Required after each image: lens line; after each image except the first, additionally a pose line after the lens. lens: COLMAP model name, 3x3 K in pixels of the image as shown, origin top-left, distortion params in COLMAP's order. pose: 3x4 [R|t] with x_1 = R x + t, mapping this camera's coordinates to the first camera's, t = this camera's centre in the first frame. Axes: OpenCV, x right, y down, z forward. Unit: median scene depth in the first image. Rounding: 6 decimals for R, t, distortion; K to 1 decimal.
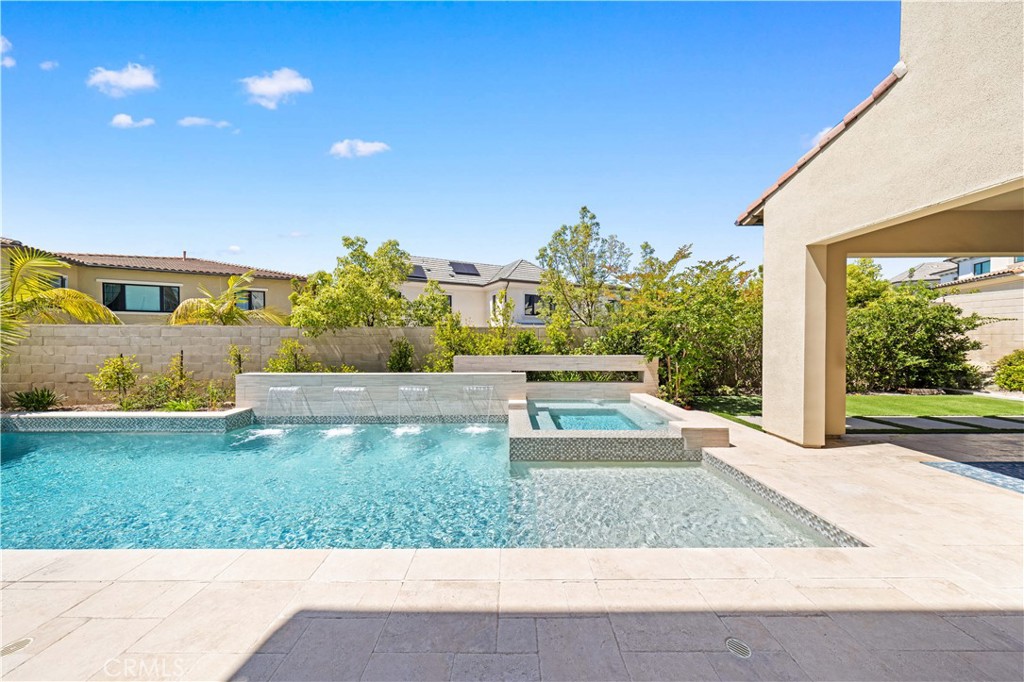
lens RADIAL K [[323.0, 0, 512.0], [0, 323.0, 341.0], [0, 0, 1]] dist [0.000241, -0.000001]
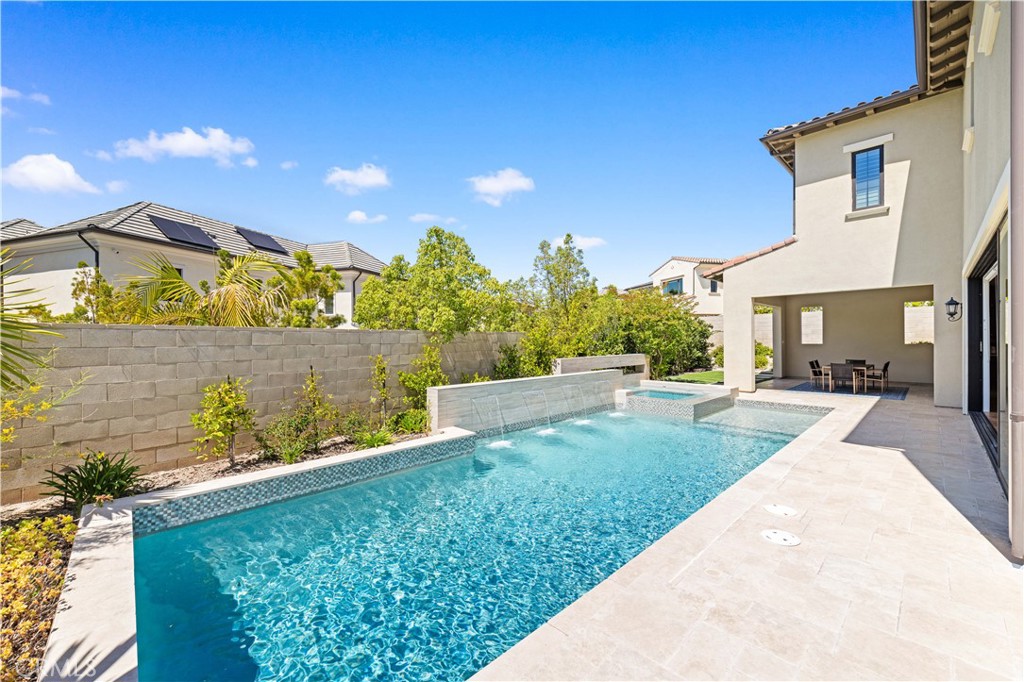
lens RADIAL K [[401.8, 0, 512.0], [0, 401.8, 341.0], [0, 0, 1]] dist [0.018378, -0.000071]
pose [[0.724135, -0.007168, 0.689621, -1.271500], [0.015106, 0.999871, -0.005469, -0.010841], [-0.689493, 0.014378, 0.724150, 0.101479]]
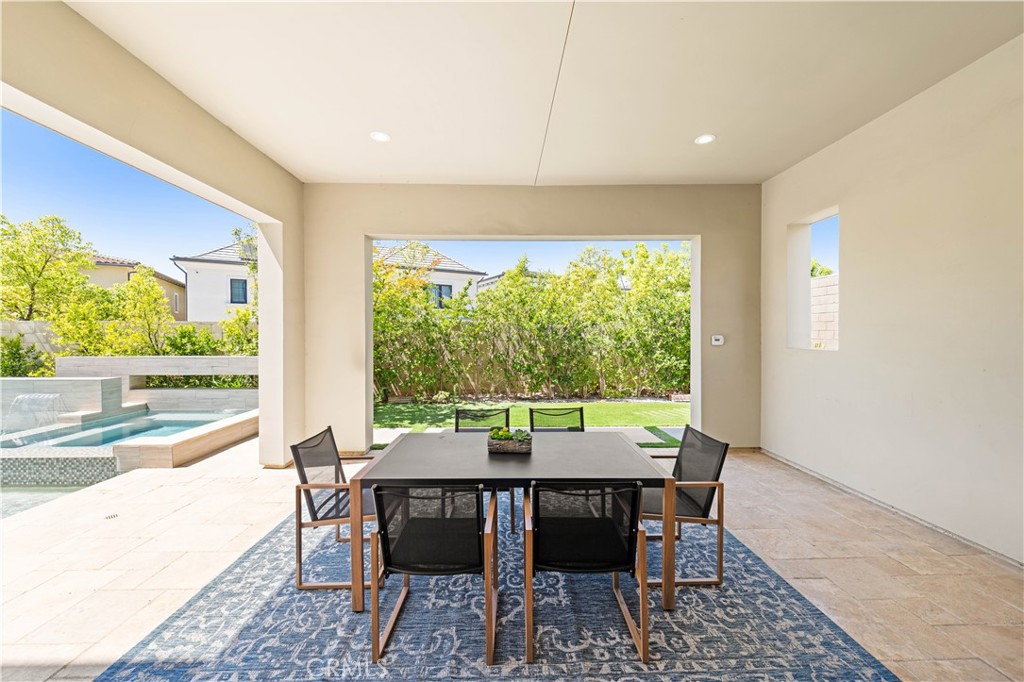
lens RADIAL K [[392.6, 0, 514.4], [0, 392.6, 334.3], [0, 0, 1]] dist [0.001266, -0.000101]
pose [[0.999680, -0.000495, 0.025303, 0.945732], [0.000696, 0.999968, -0.007928, -0.002349], [-0.025298, 0.007944, 0.999648, -0.017483]]
